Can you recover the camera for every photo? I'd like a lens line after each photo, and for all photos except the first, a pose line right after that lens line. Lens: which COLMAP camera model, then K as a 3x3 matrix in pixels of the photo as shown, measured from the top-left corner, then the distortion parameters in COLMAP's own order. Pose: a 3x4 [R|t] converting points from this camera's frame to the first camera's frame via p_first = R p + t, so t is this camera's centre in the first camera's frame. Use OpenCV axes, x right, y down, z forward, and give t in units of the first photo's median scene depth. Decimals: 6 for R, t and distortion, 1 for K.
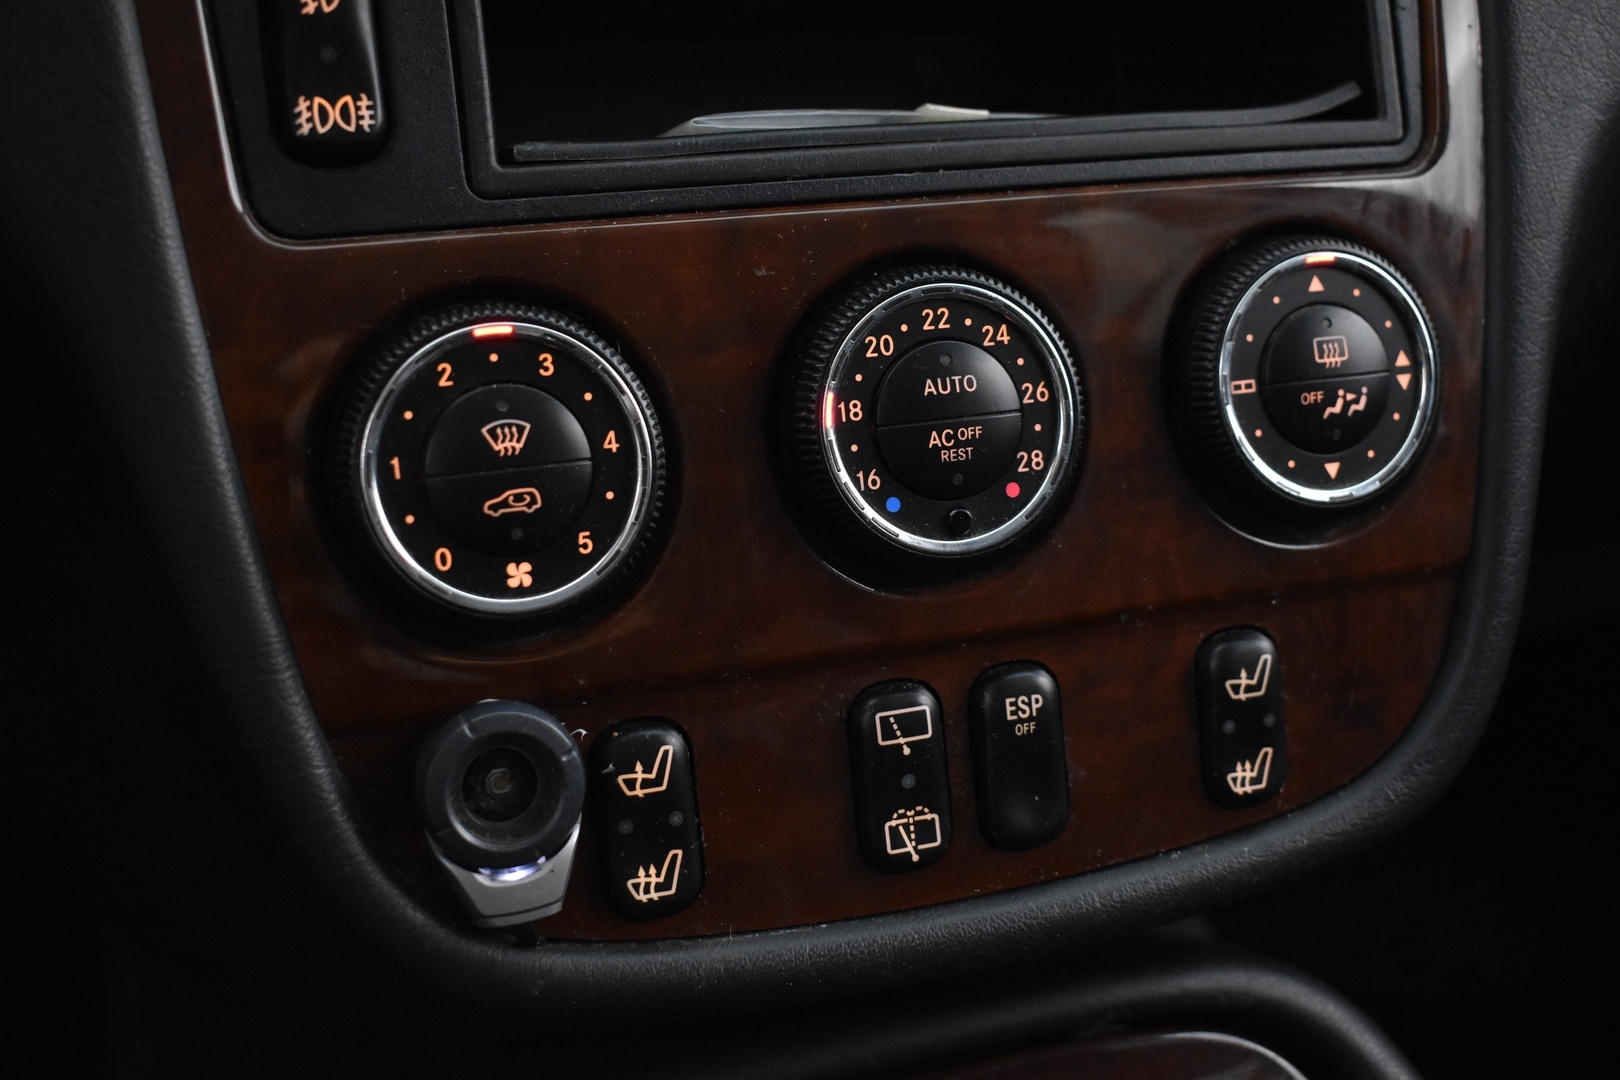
lens RADIAL K [[1874.2, 0, 810.0], [0, 1874.2, 540.0], [0, 0, 1]] dist [-0.062167, -0.003757]
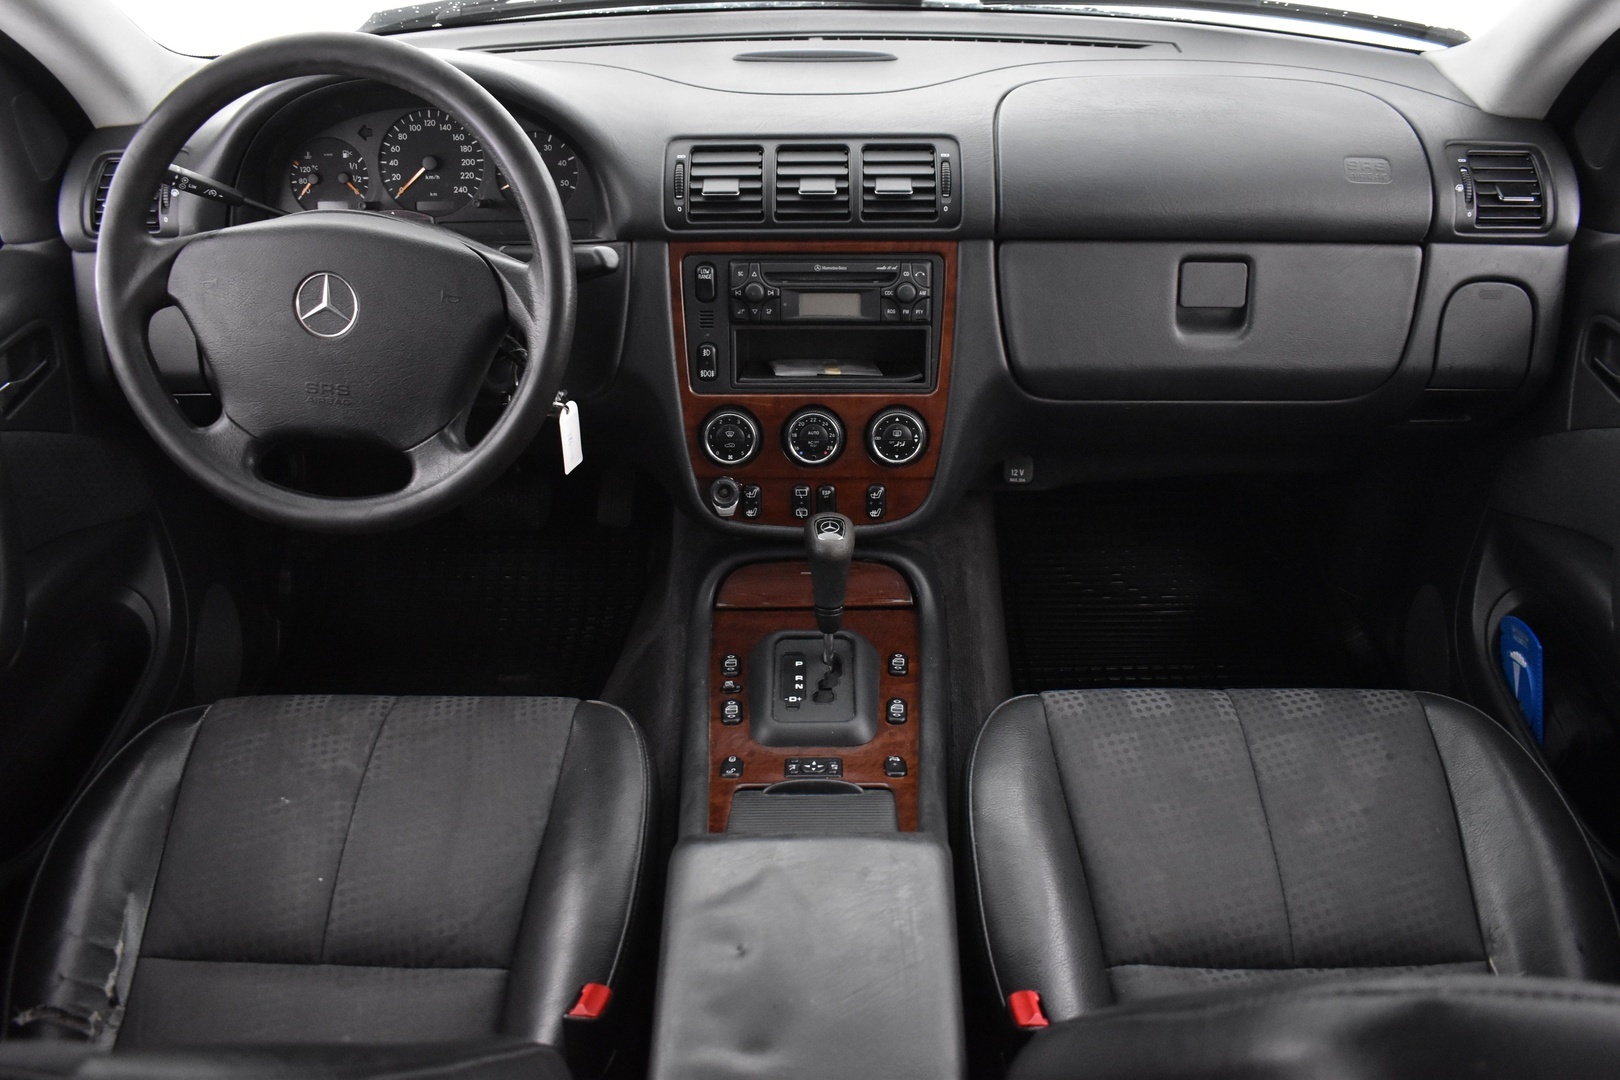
lens RADIAL K [[1266.1, 0, 814.7], [0, 1266.1, 519.2], [0, 0, 1]] dist [-0.096423, 0.007523]
pose [[0.942215, 0.182194, -0.281135, 1.173276], [-0.115362, 0.964314, 0.238306, -0.727888], [0.314521, -0.192103, 0.929609, -2.472283]]
